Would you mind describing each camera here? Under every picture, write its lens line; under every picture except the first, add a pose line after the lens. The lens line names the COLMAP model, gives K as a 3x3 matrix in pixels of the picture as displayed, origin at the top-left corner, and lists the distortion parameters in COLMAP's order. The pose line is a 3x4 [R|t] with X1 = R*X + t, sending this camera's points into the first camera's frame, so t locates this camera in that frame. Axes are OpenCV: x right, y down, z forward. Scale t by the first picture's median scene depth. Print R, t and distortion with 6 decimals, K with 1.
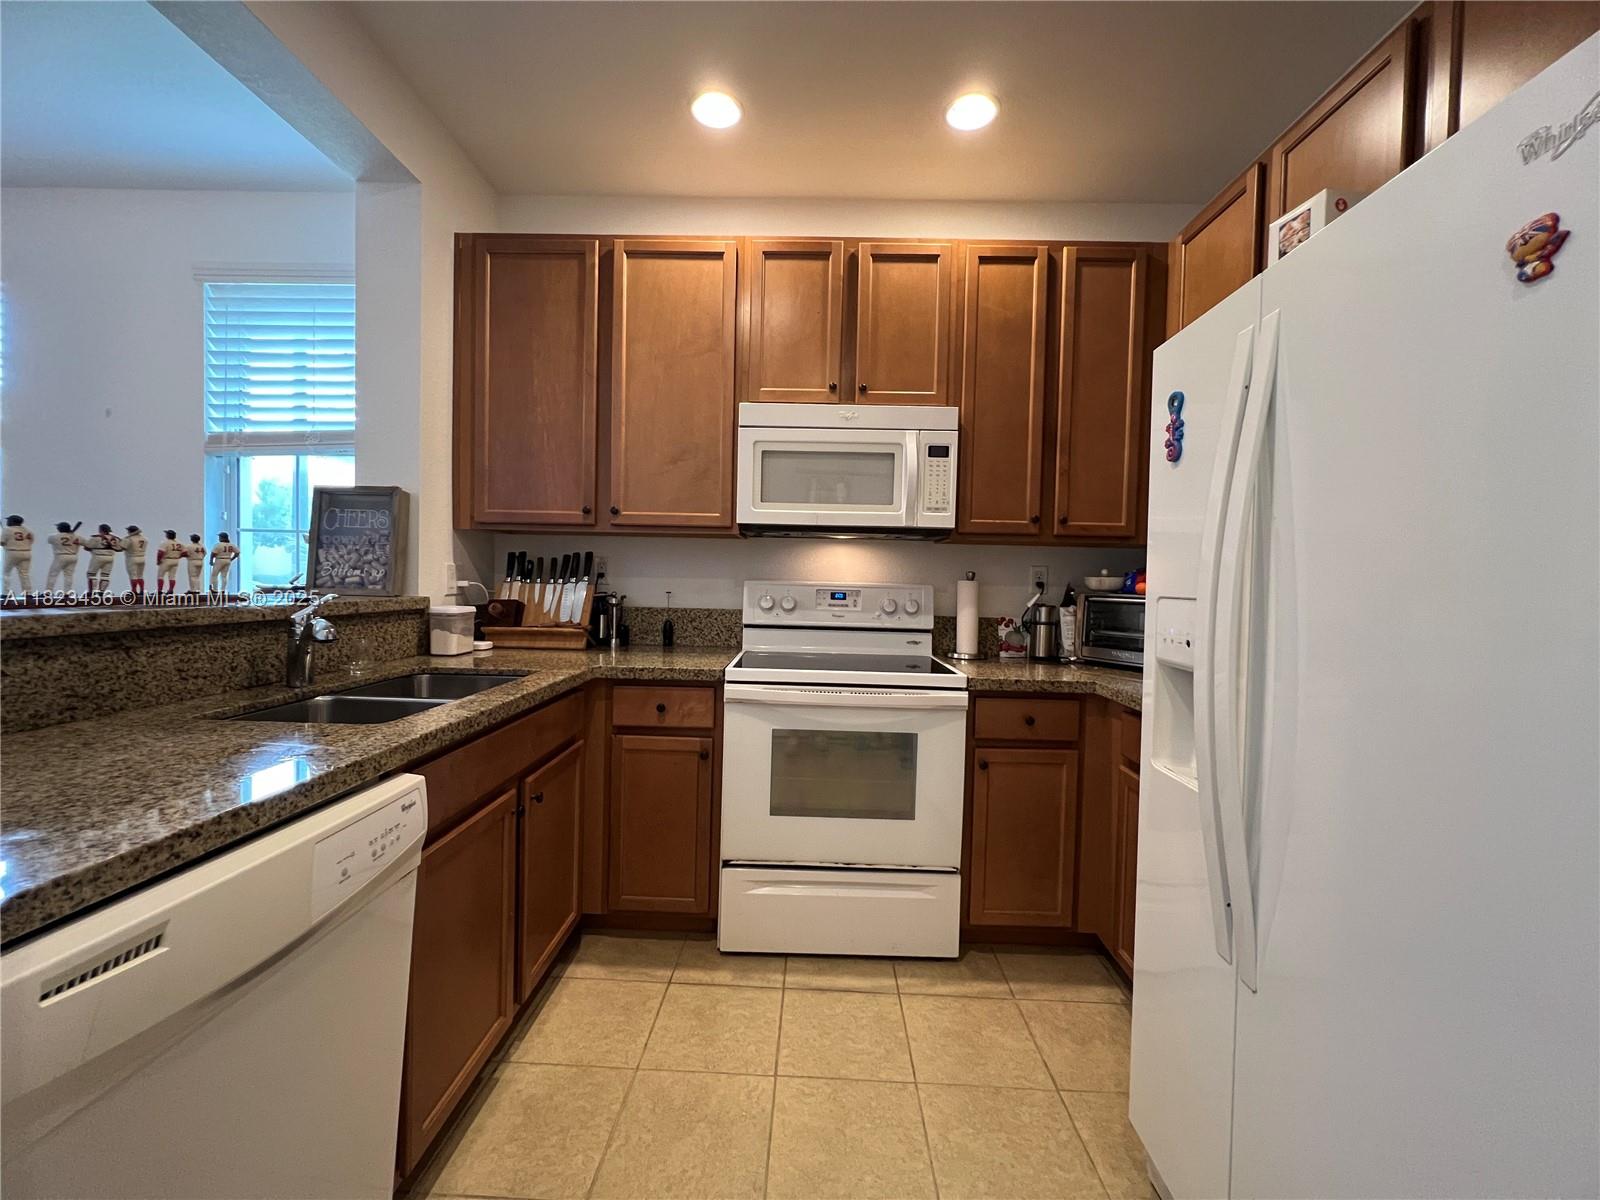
lens RADIAL K [[636.1, 0, 803.6], [0, 636.1, 594.9], [0, 0, 1]] dist [-0.002596, 0.000335]
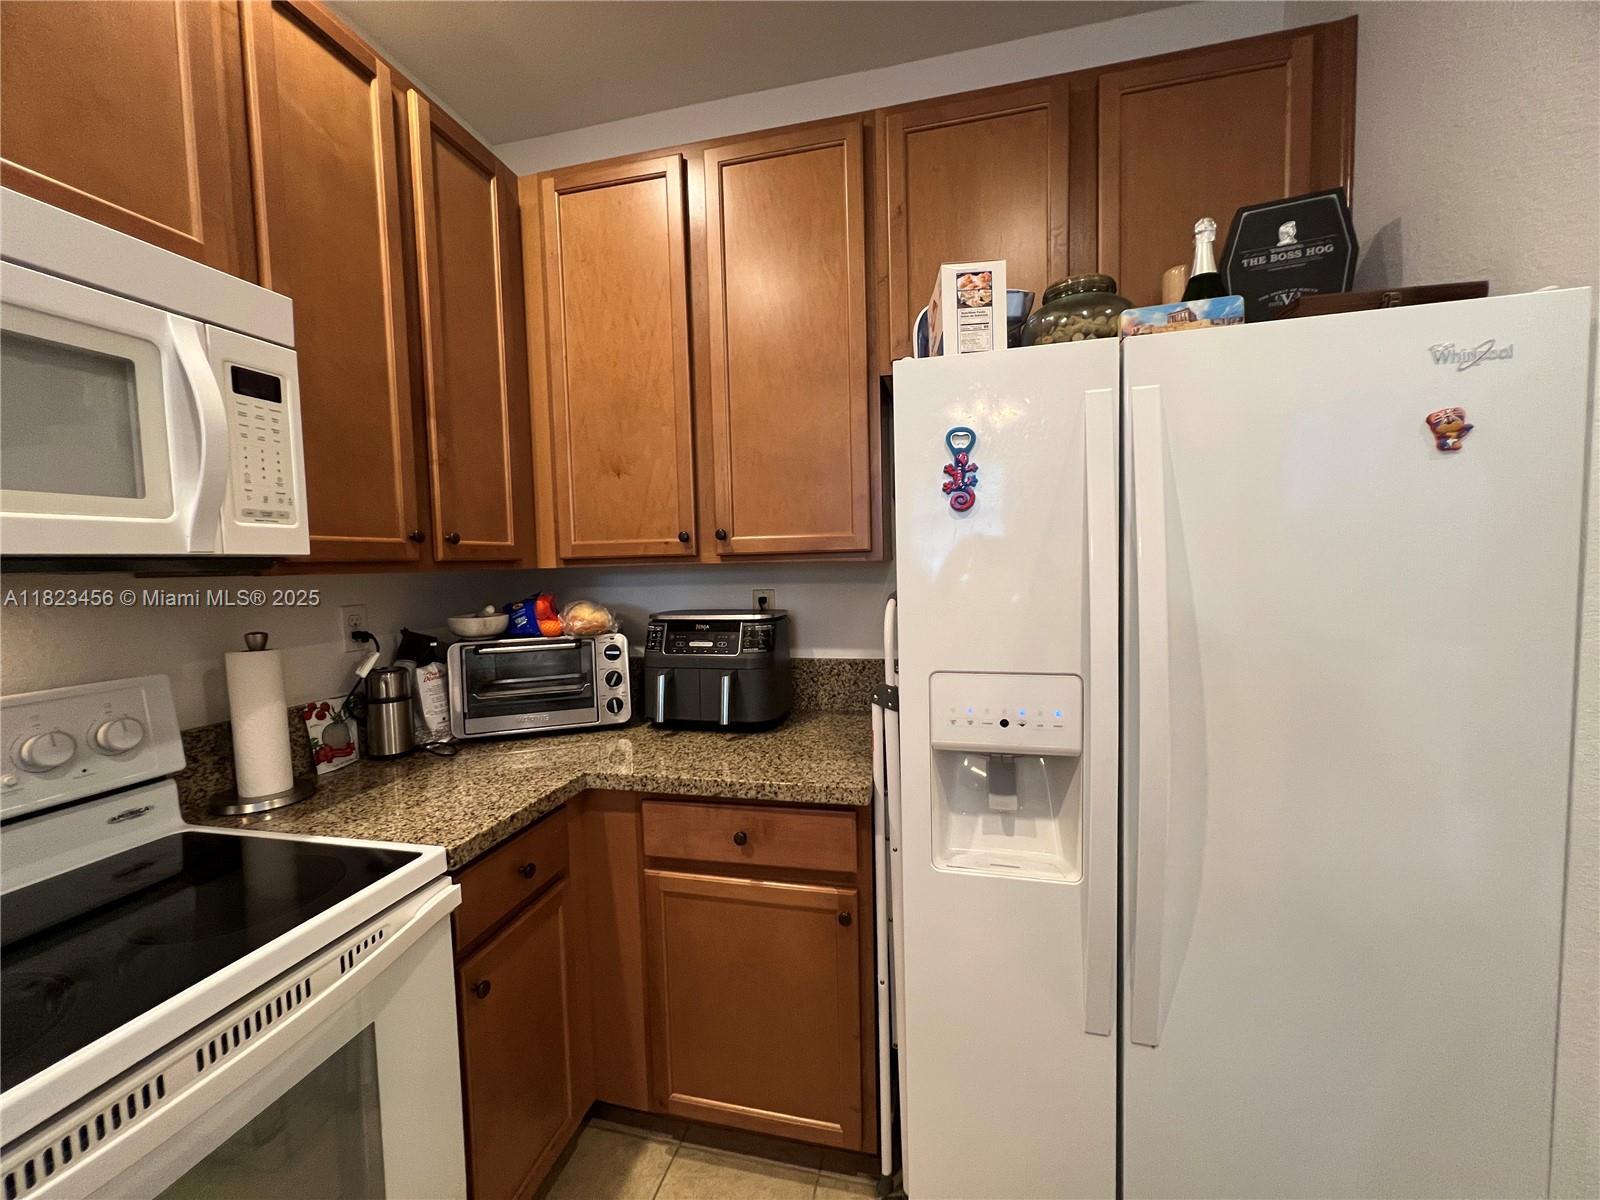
lens RADIAL K [[636.1, 0, 799.4], [0, 636.1, 600.3], [0, 0, 1]] dist [-0.002596, 0.000335]
pose [[0.217316, -0.089369, 0.972001, -0.150601], [0.055162, 0.995333, 0.079182, -0.089537], [-0.974541, 0.036410, 0.221232, 0.537243]]
